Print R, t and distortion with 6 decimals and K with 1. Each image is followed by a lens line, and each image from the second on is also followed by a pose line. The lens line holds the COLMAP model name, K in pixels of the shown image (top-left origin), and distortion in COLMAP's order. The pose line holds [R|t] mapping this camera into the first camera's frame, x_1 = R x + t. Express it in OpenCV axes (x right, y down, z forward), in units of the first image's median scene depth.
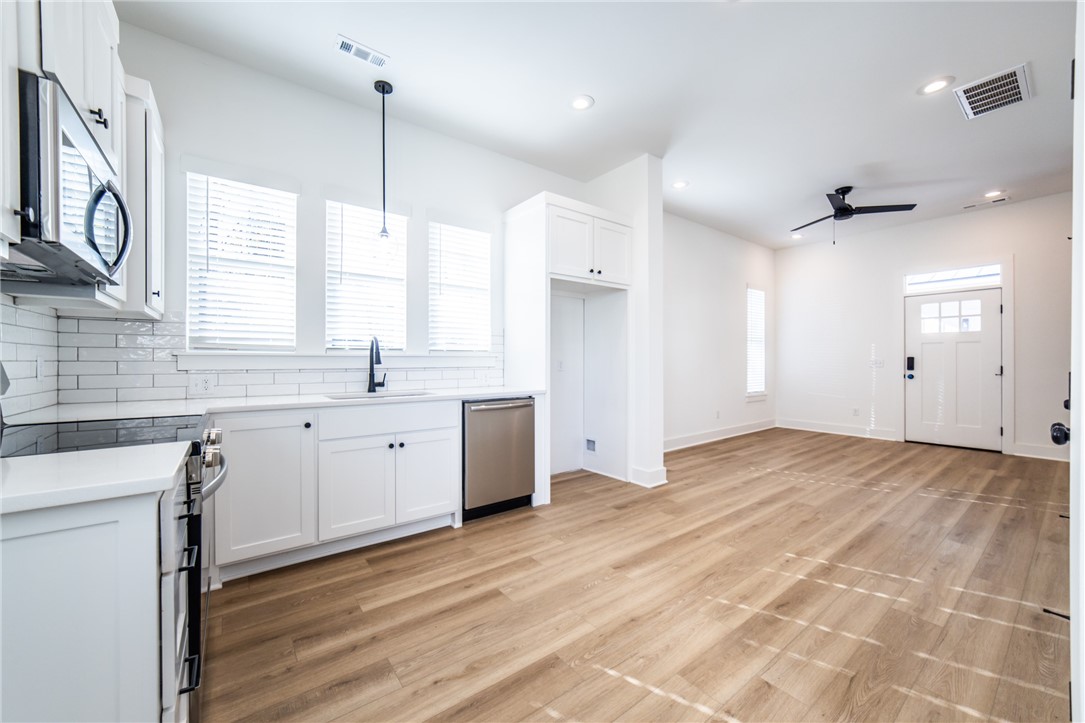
lens RADIAL K [[417.0, 0, 539.4], [0, 417.0, 360.3], [0, 0, 1]] dist [-0.007773, 0.001931]
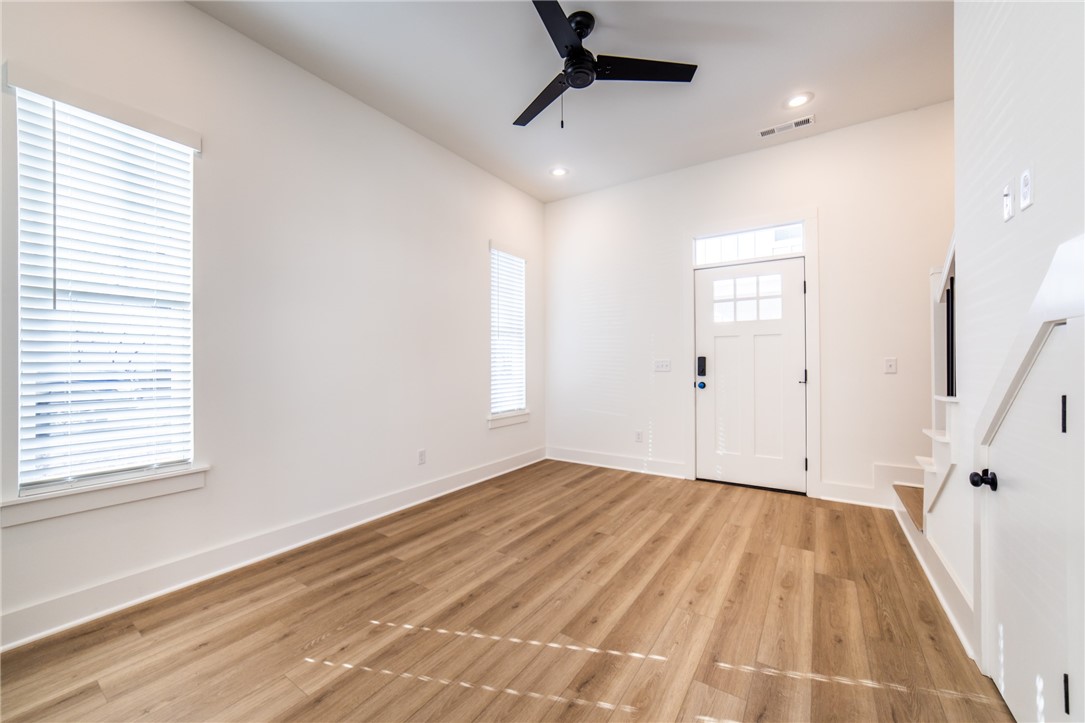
lens RADIAL K [[417.0, 0, 547.6], [0, 417.0, 362.3], [0, 0, 1]] dist [-0.007773, 0.001931]
pose [[0.943687, -0.000024, 0.330838, 0.339519], [0.001963, 0.999983, -0.005527, 0.003595], [-0.330833, 0.005865, 0.943671, 0.345022]]
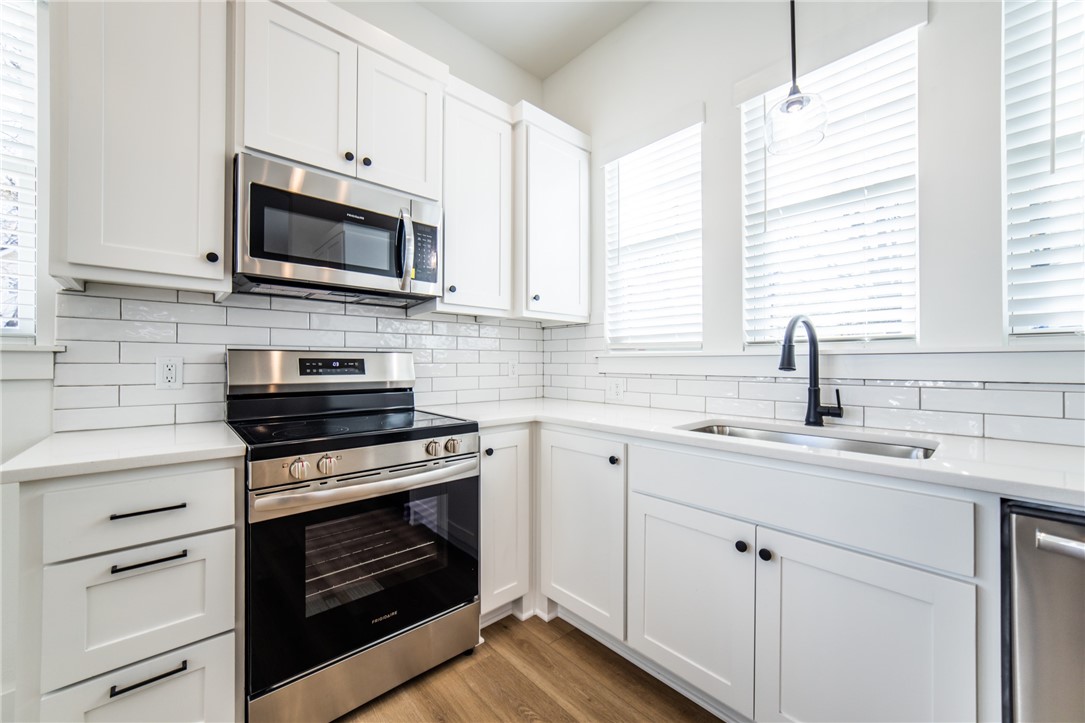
lens RADIAL K [[417.0, 0, 544.3], [0, 417.0, 361.6], [0, 0, 1]] dist [-0.007773, 0.001931]
pose [[0.082275, -0.004179, -0.996601, 0.357379], [-0.001603, 0.999989, -0.004325, 0.007406], [0.996608, 0.001953, 0.082267, 2.938992]]
